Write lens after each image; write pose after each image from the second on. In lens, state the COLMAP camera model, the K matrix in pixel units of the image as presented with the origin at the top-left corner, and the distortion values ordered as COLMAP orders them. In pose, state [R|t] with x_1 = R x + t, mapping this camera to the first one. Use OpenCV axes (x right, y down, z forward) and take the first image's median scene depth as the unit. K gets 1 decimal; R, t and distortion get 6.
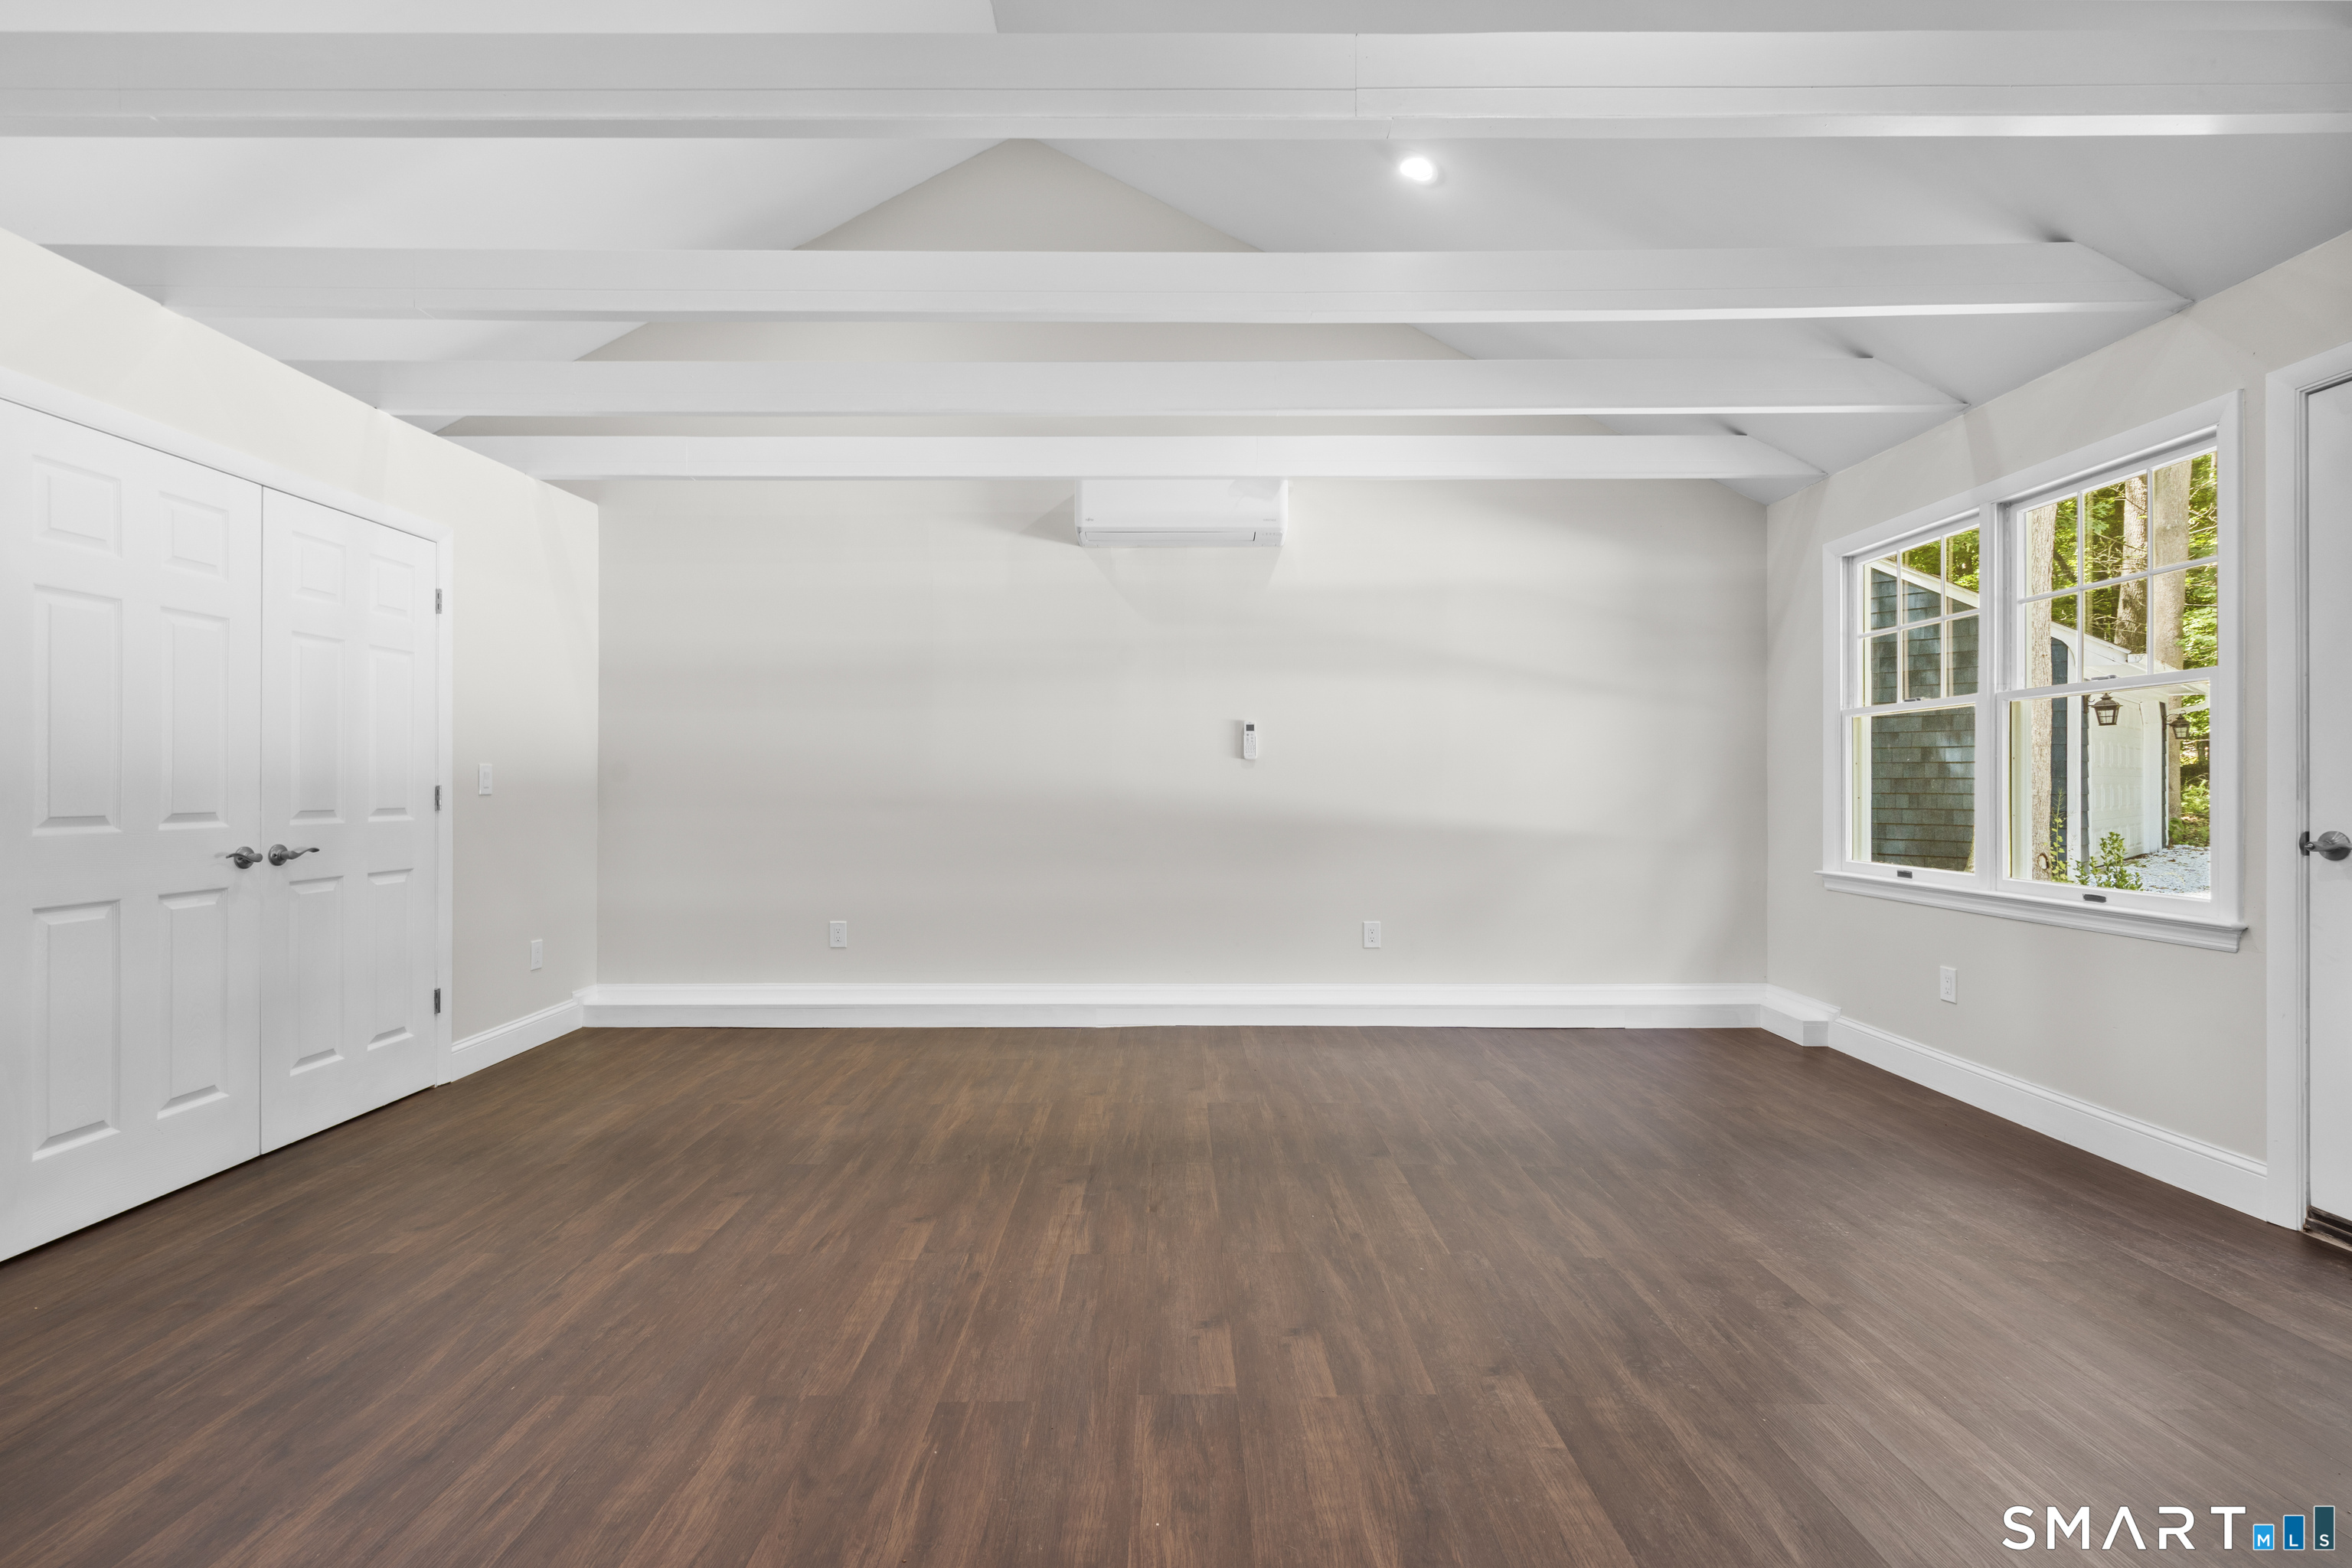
lens RADIAL K [[1082.4, 0, 1176.0], [0, 1082.4, 784.0], [0, 0, 1]] dist [0.000843, 0.000302]
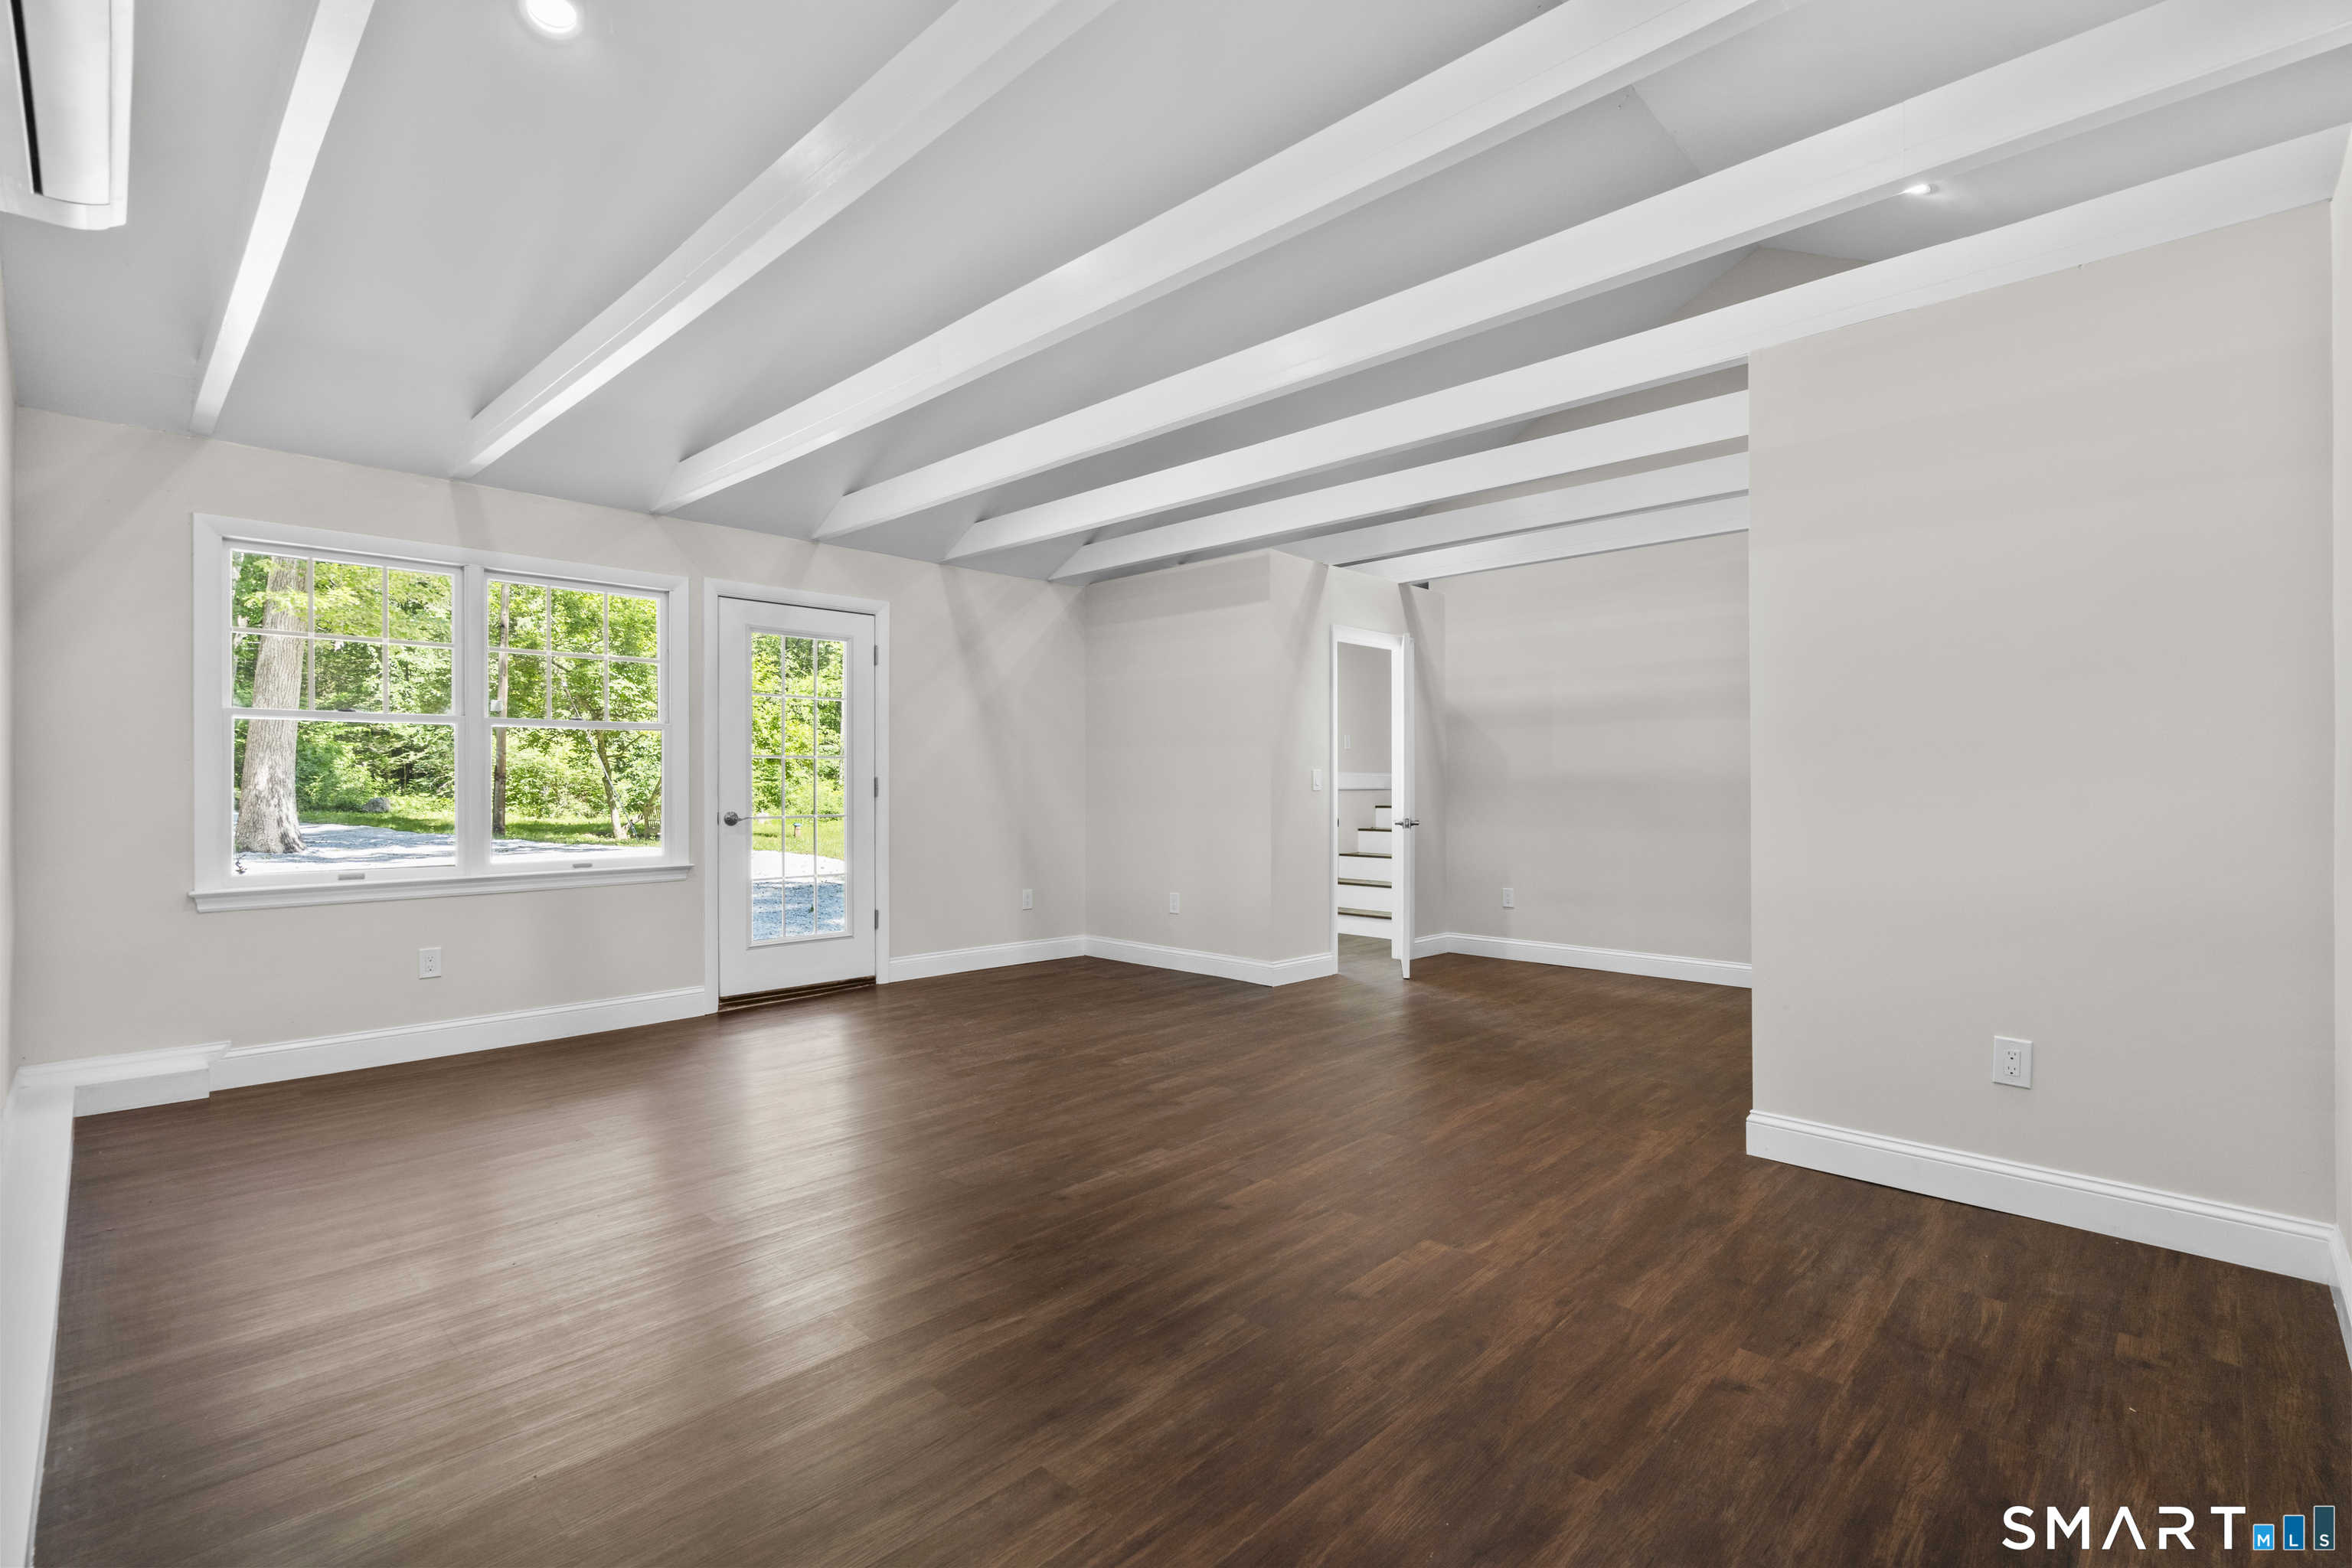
lens RADIAL K [[1074.7, 0, 1176.0], [0, 1074.7, 784.0], [0, 0, 1]] dist [-0.000549, 0.007941]
pose [[-0.721020, 0.003308, 0.692907, -0.981337], [0.001801, 0.999994, -0.002900, -0.002225], [-0.692912, -0.000844, -0.721022, 1.895131]]
